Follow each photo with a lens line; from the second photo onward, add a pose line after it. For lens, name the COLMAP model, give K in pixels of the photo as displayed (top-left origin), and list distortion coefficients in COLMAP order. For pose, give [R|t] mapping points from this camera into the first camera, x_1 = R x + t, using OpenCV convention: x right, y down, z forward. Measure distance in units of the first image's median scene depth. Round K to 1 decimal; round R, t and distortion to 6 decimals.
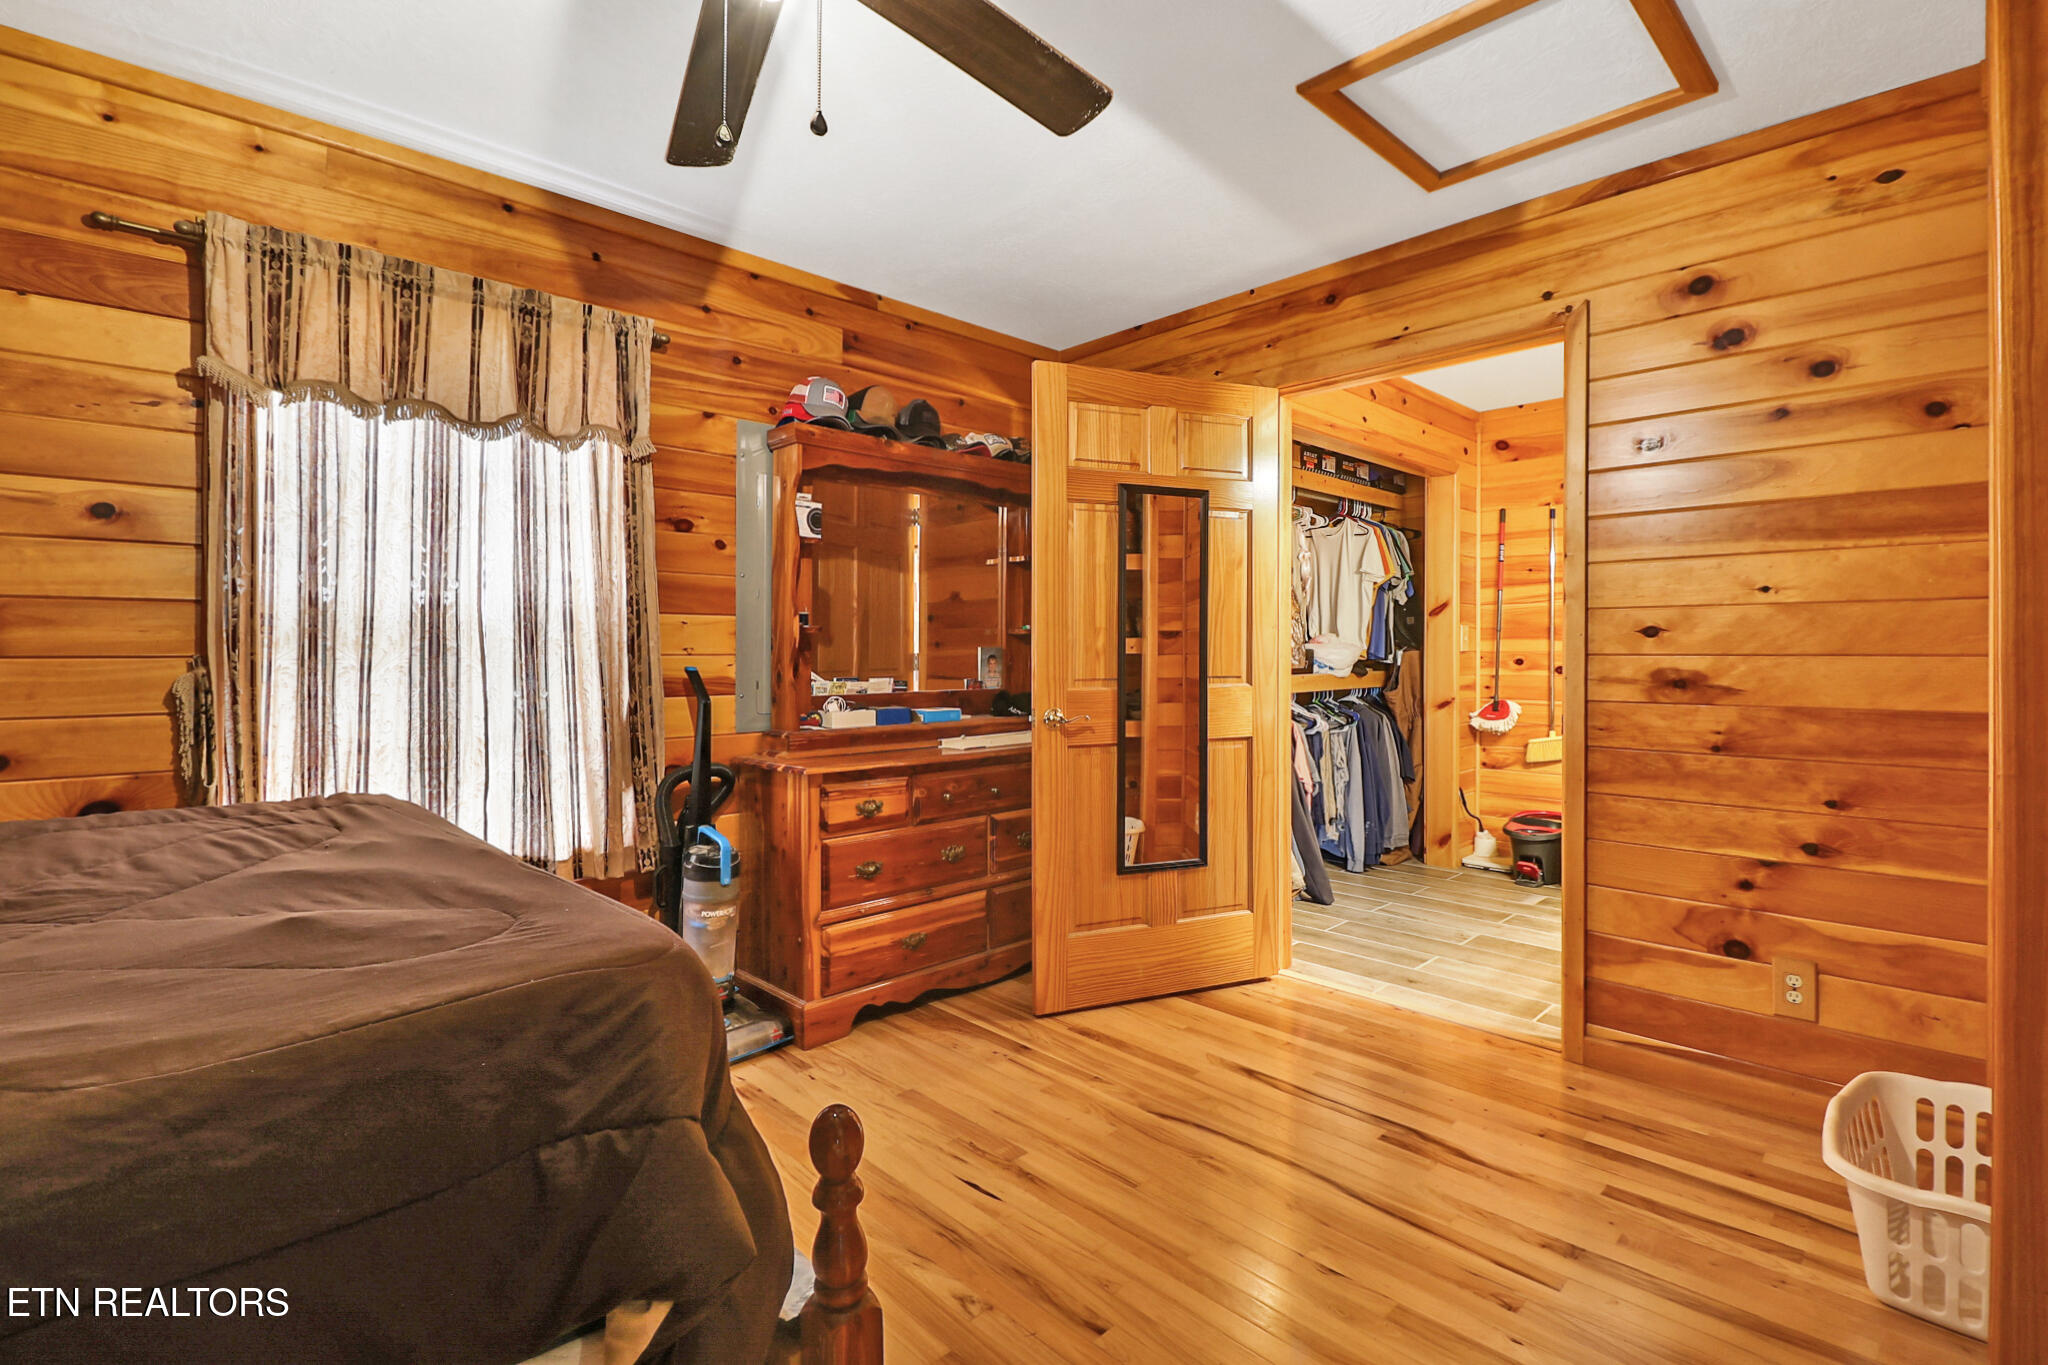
lens RADIAL K [[939.9, 0, 1017.9], [0, 939.9, 654.9], [0, 0, 1]] dist [-0.034451, -0.000267]
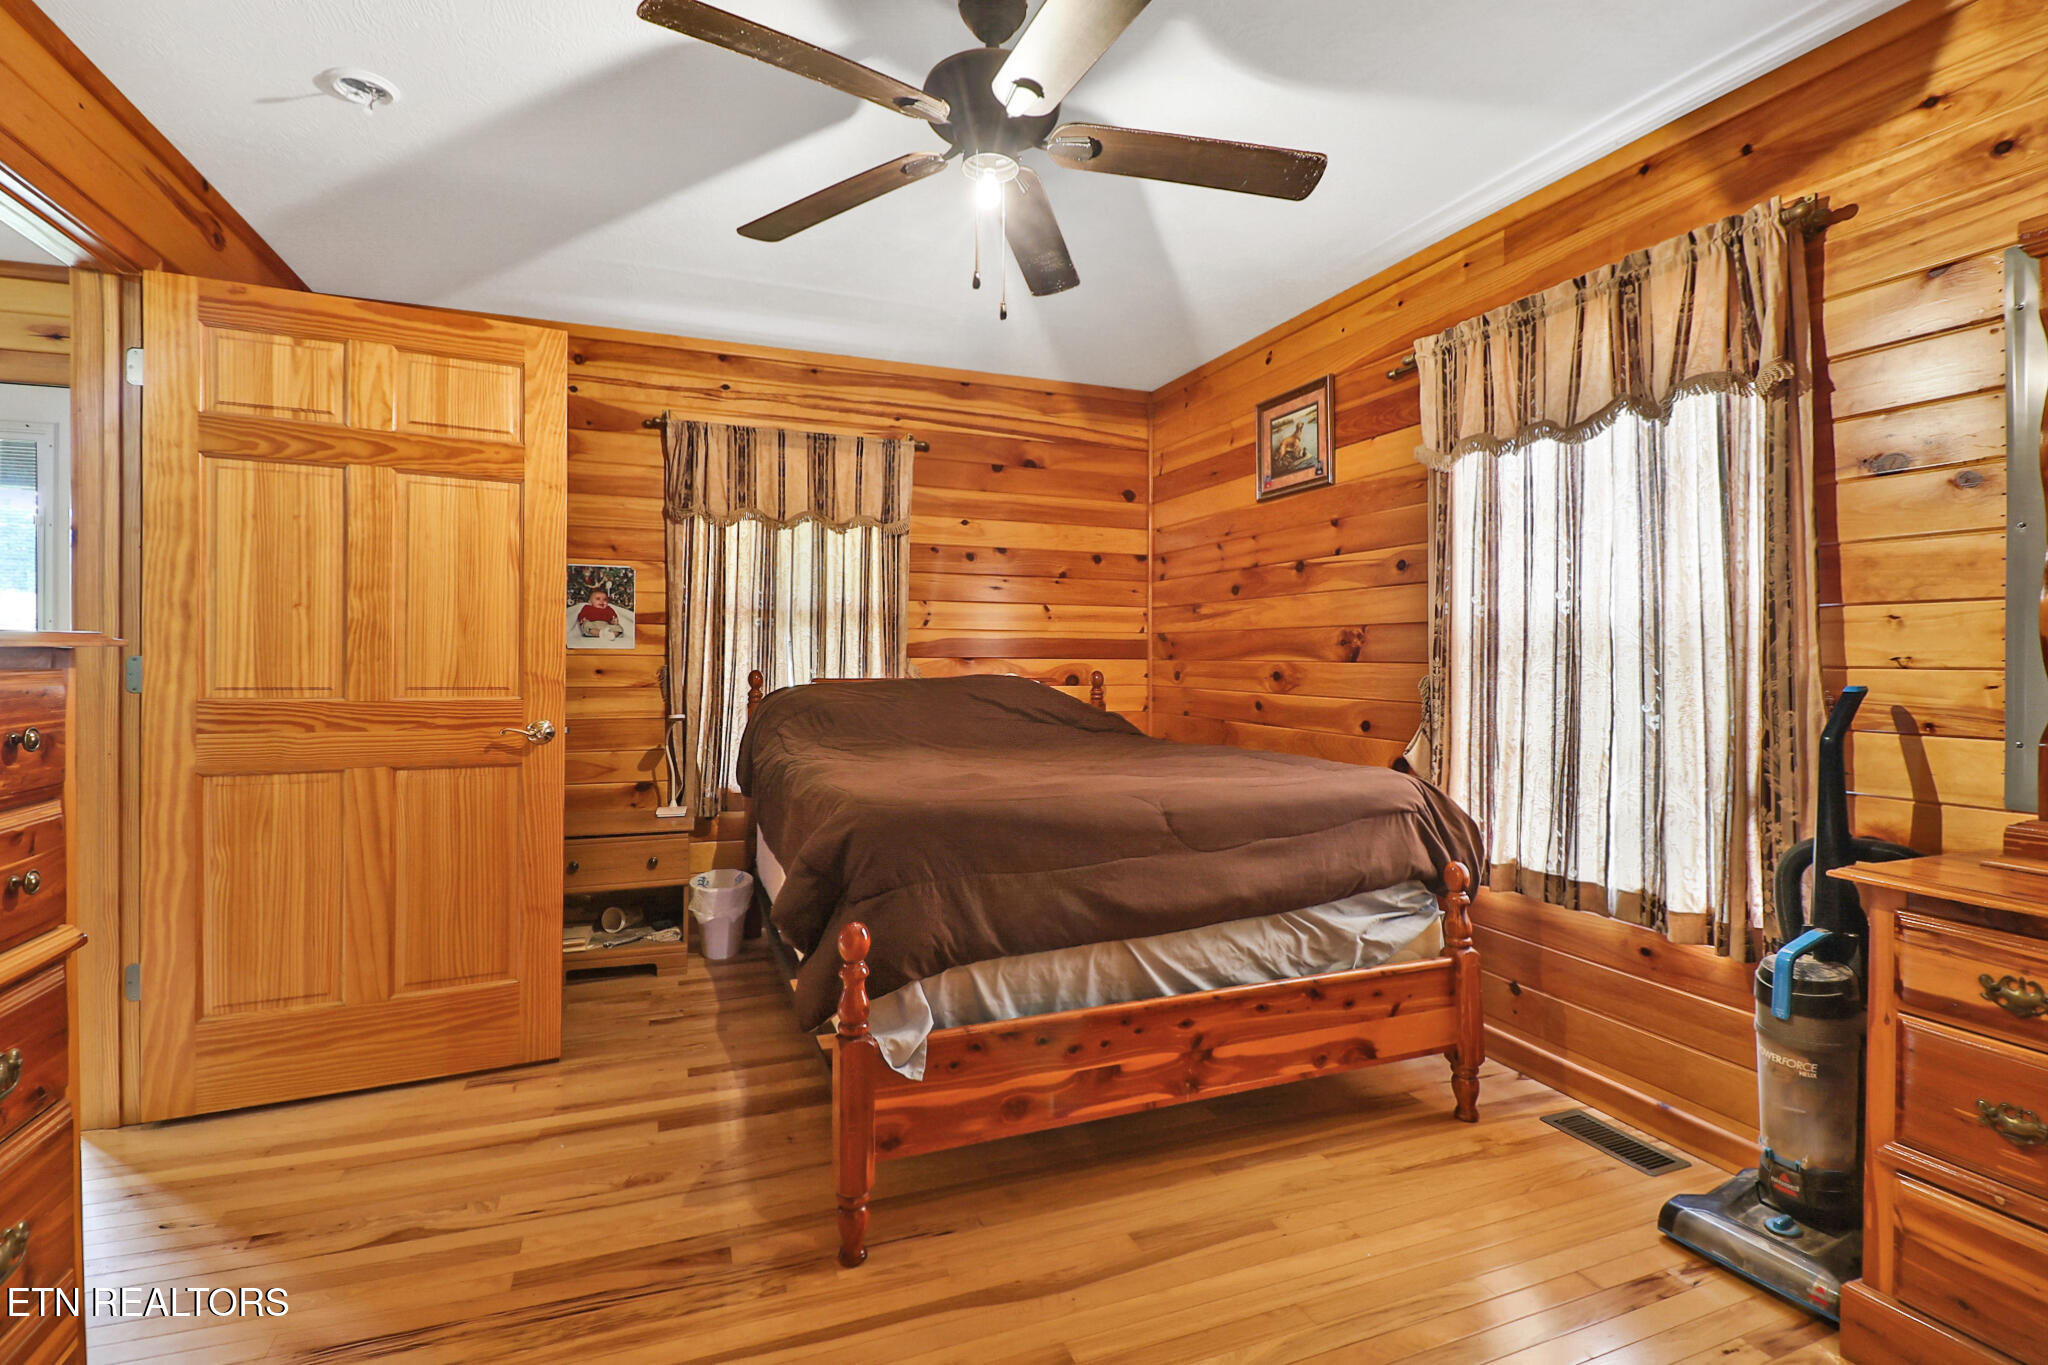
lens RADIAL K [[939.9, 0, 1017.9], [0, 939.9, 654.9], [0, 0, 1]] dist [-0.034451, -0.000267]
pose [[-0.398880, -0.004772, -0.916991, 0.523165], [-0.010310, 0.999947, -0.000719, -0.002674], [0.916945, 0.009168, -0.398908, 0.820127]]
